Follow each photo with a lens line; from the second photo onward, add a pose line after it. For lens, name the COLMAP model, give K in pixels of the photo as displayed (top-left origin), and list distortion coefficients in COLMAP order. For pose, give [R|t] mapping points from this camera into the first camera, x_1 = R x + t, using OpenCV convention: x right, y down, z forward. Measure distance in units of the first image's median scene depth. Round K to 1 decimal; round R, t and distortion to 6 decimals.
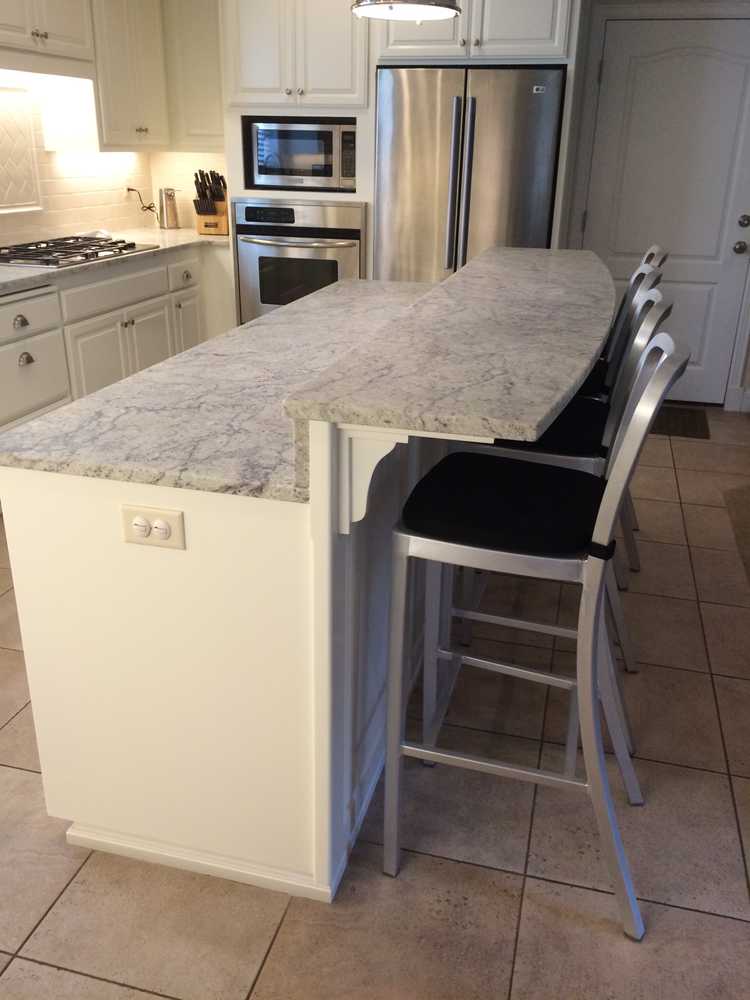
lens RADIAL K [[865.0, 0, 376.7], [0, 865.0, 505.9], [0, 0, 1]] dist [0.039170, -0.057210]
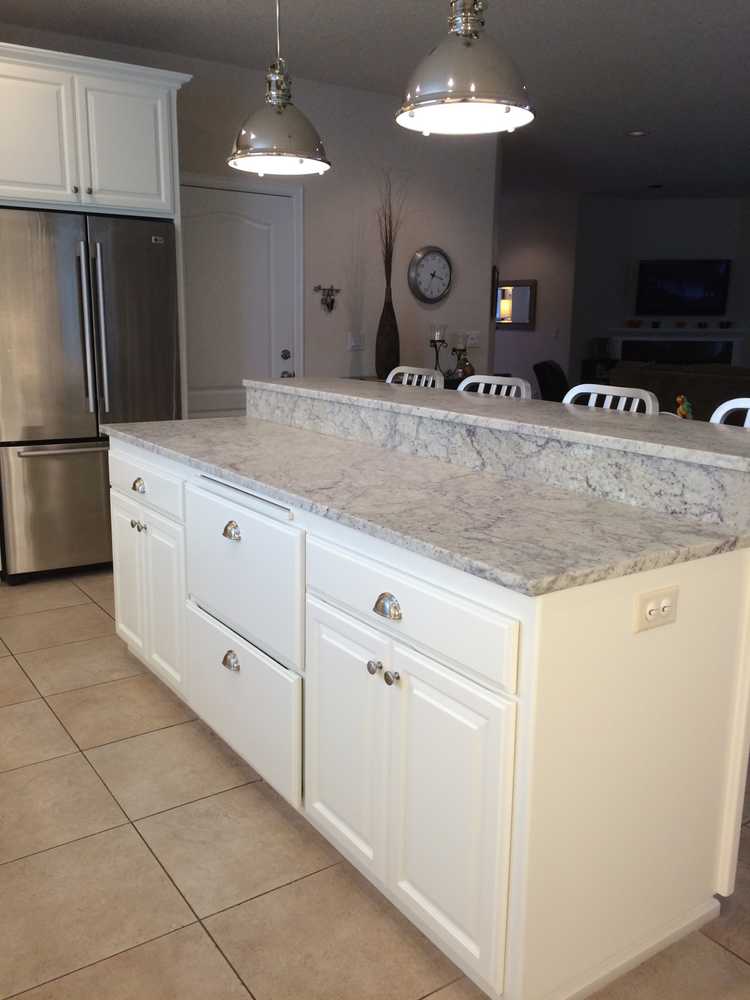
lens RADIAL K [[865.0, 0, 379.3], [0, 865.0, 501.1], [0, 0, 1]] dist [0.039170, -0.057210]
pose [[0.649350, -0.169505, 0.741359, -0.467799], [0.290840, 0.956089, -0.036143, -0.060983], [-0.702678, 0.239087, 0.670135, 0.185245]]
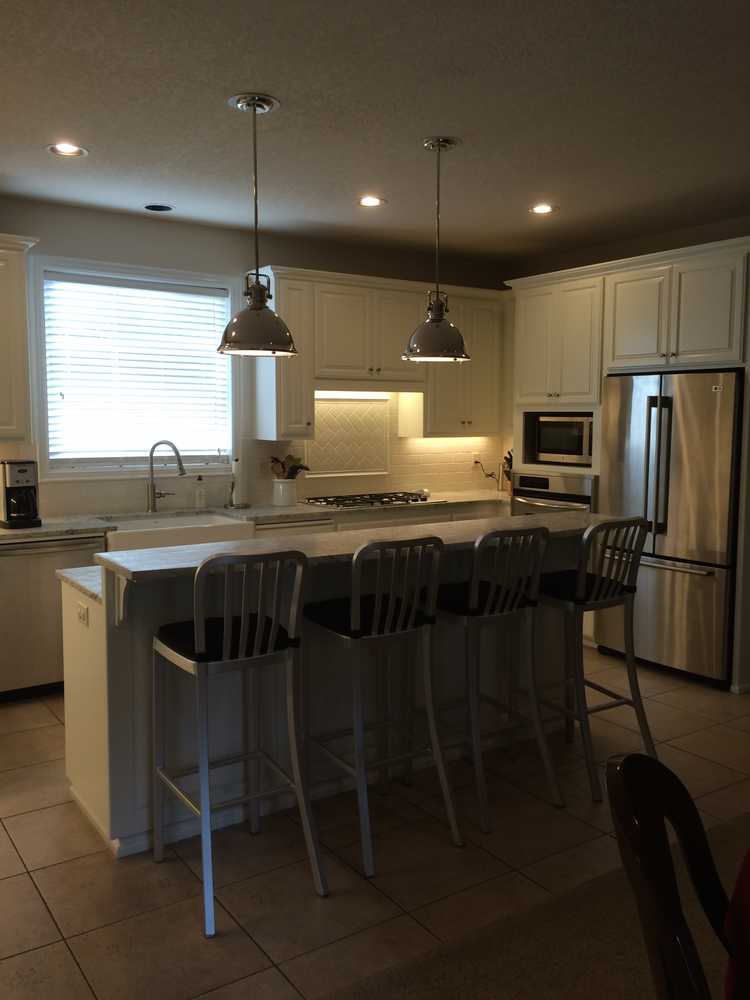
lens RADIAL K [[865.0, 0, 380.7], [0, 865.0, 499.6], [0, 0, 1]] dist [0.039170, -0.057210]
pose [[0.755163, 0.049189, -0.653688, 0.609630], [-0.241289, 0.948031, -0.207408, 0.008681], [0.609515, 0.314354, 0.727787, -0.065039]]
